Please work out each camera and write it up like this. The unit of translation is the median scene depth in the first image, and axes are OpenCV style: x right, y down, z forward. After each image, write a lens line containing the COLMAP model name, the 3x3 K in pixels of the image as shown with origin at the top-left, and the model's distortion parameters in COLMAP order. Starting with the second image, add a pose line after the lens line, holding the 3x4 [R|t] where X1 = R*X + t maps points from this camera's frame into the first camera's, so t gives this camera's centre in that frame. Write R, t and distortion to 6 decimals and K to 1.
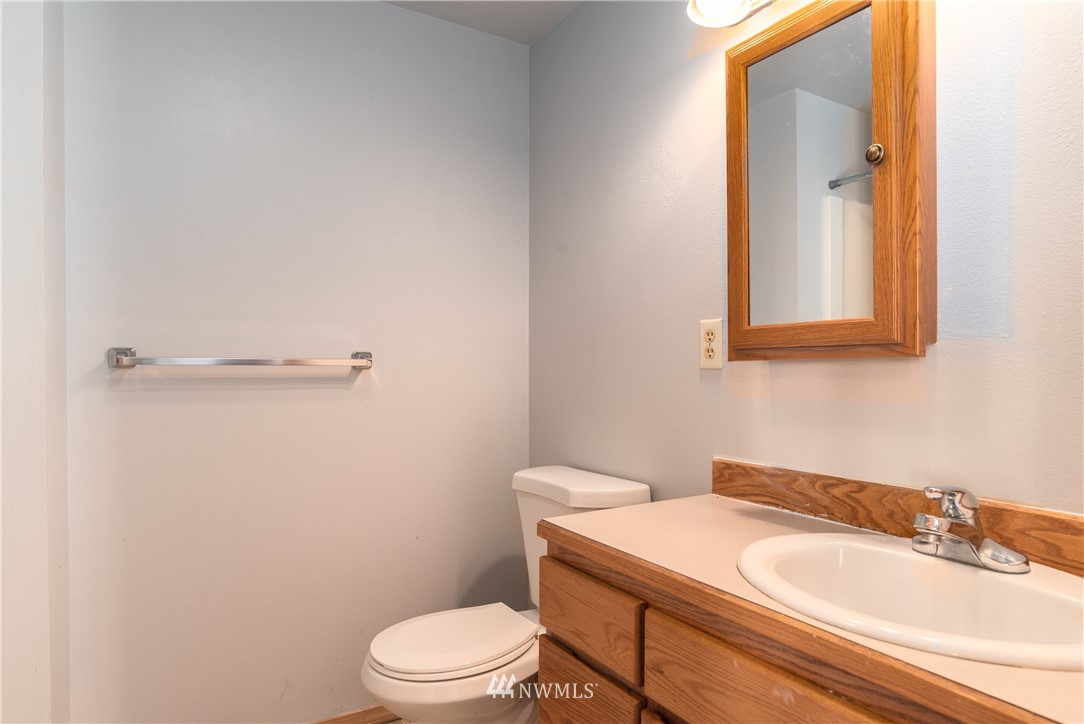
lens RADIAL K [[639.3, 0, 542.0], [0, 639.3, 362.0], [0, 0, 1]] dist [-0.001029, -0.000143]
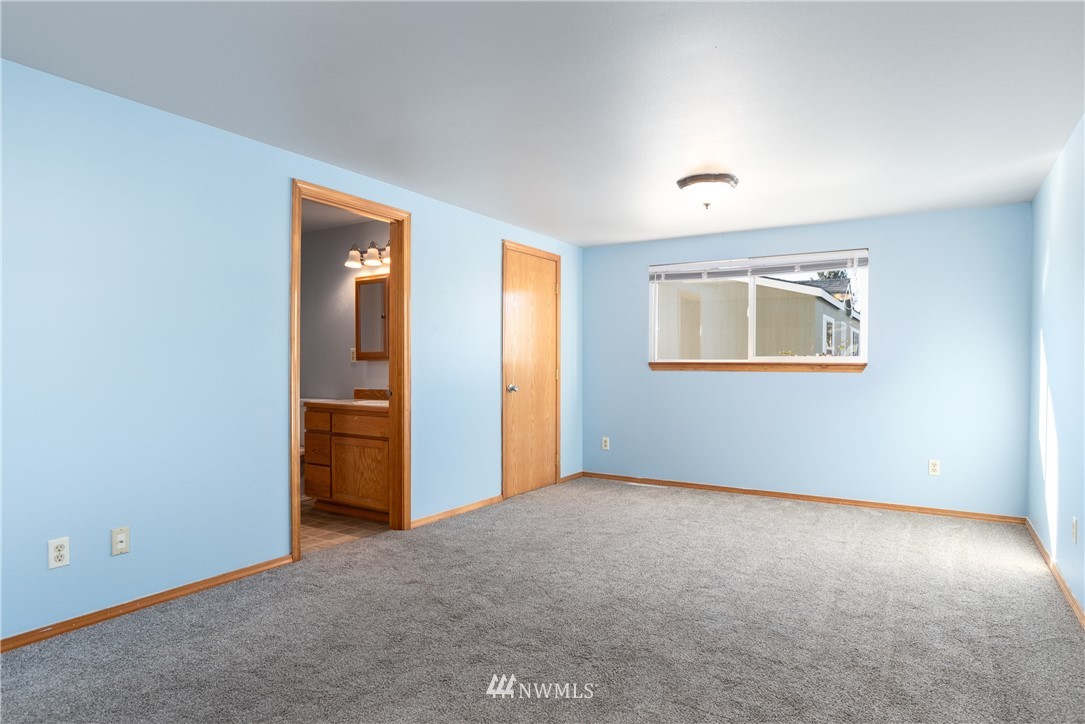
lens RADIAL K [[639.9, 0, 542.5], [0, 639.9, 362.0], [0, 0, 1]] dist [-0.001029, -0.000143]
pose [[0.899922, -0.002391, 0.436044, -0.378351], [-0.001837, 0.999955, 0.009275, -0.031720], [-0.436047, -0.009148, 0.899878, -2.983211]]
